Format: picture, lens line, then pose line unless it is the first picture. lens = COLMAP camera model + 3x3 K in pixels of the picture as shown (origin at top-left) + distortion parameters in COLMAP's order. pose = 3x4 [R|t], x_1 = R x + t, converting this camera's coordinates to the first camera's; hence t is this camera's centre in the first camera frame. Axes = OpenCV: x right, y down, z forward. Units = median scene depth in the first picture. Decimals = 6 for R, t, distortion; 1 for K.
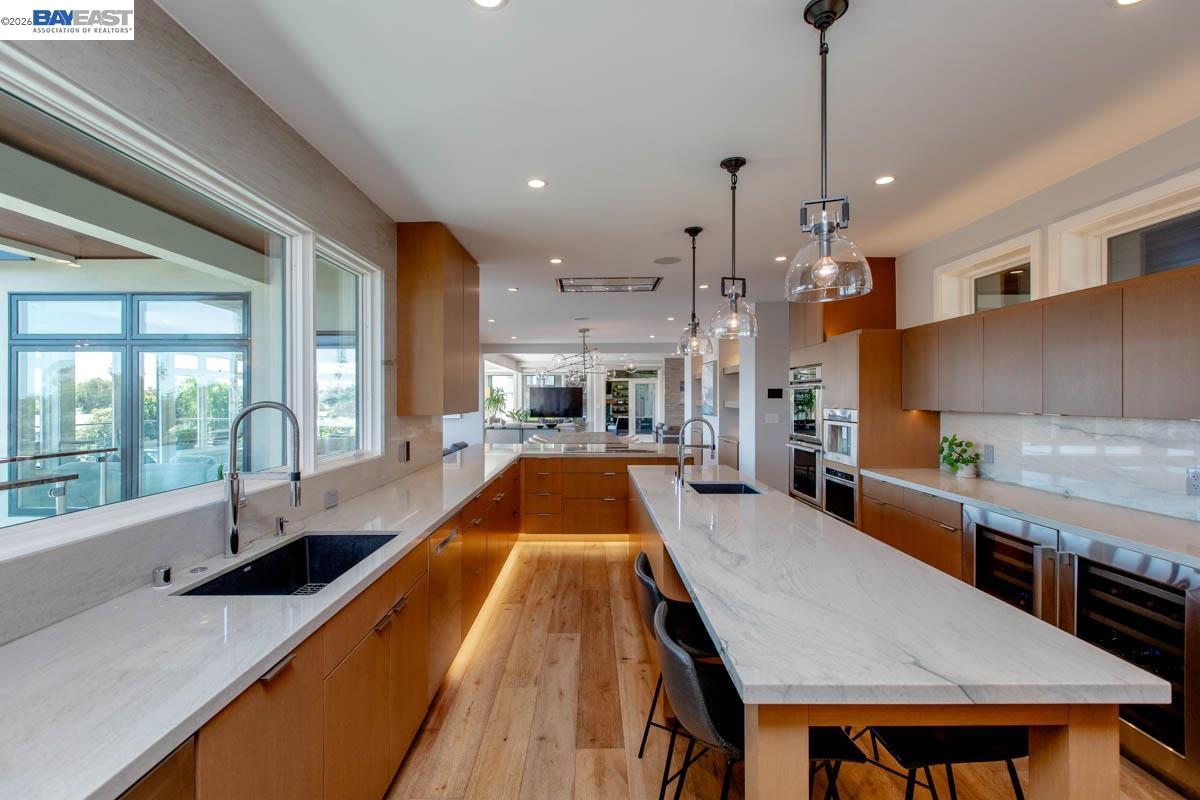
lens RADIAL K [[532.8, 0, 592.5], [0, 532.8, 395.8], [0, 0, 1]] dist [0.000321, 0.000147]
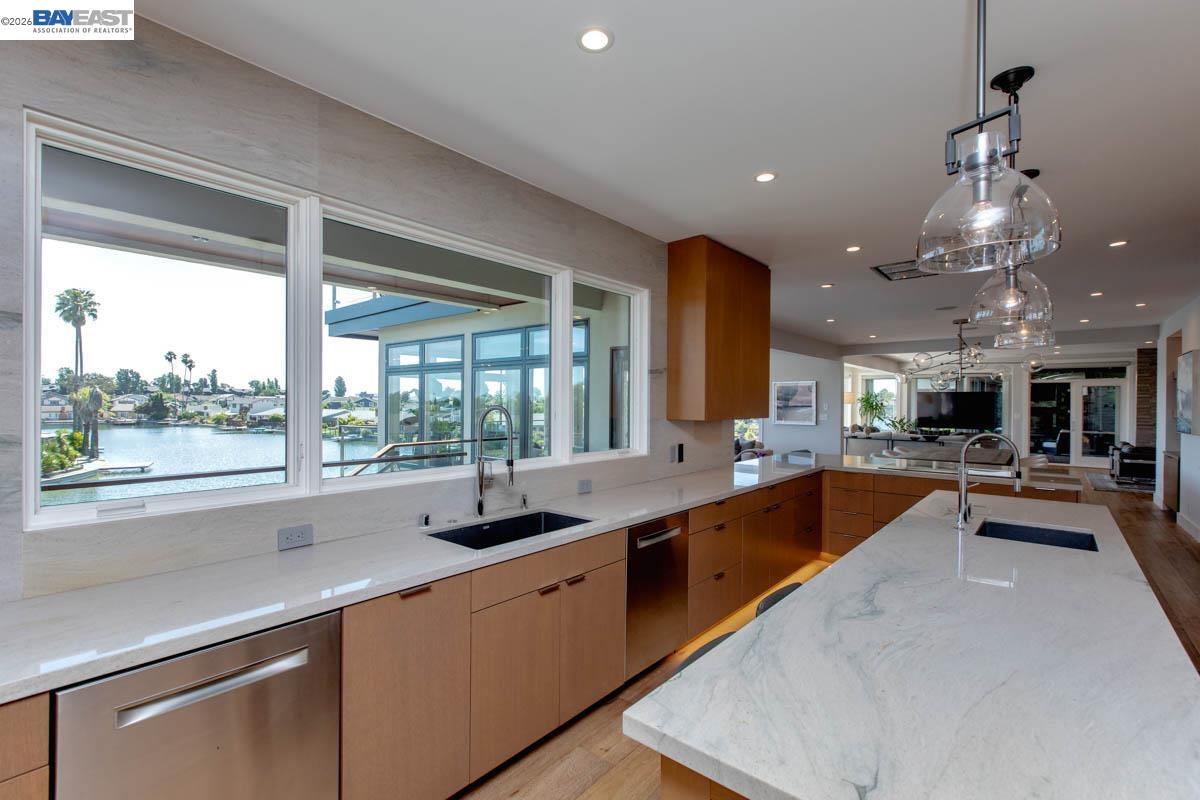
lens RADIAL K [[532.8, 0, 592.5], [0, 532.8, 395.8], [0, 0, 1]] dist [0.000321, 0.000147]
pose [[0.762099, -0.001877, -0.647458, 0.173810], [-0.004813, 0.999952, -0.008564, -0.000802], [0.647443, 0.009643, 0.762053, 0.052283]]
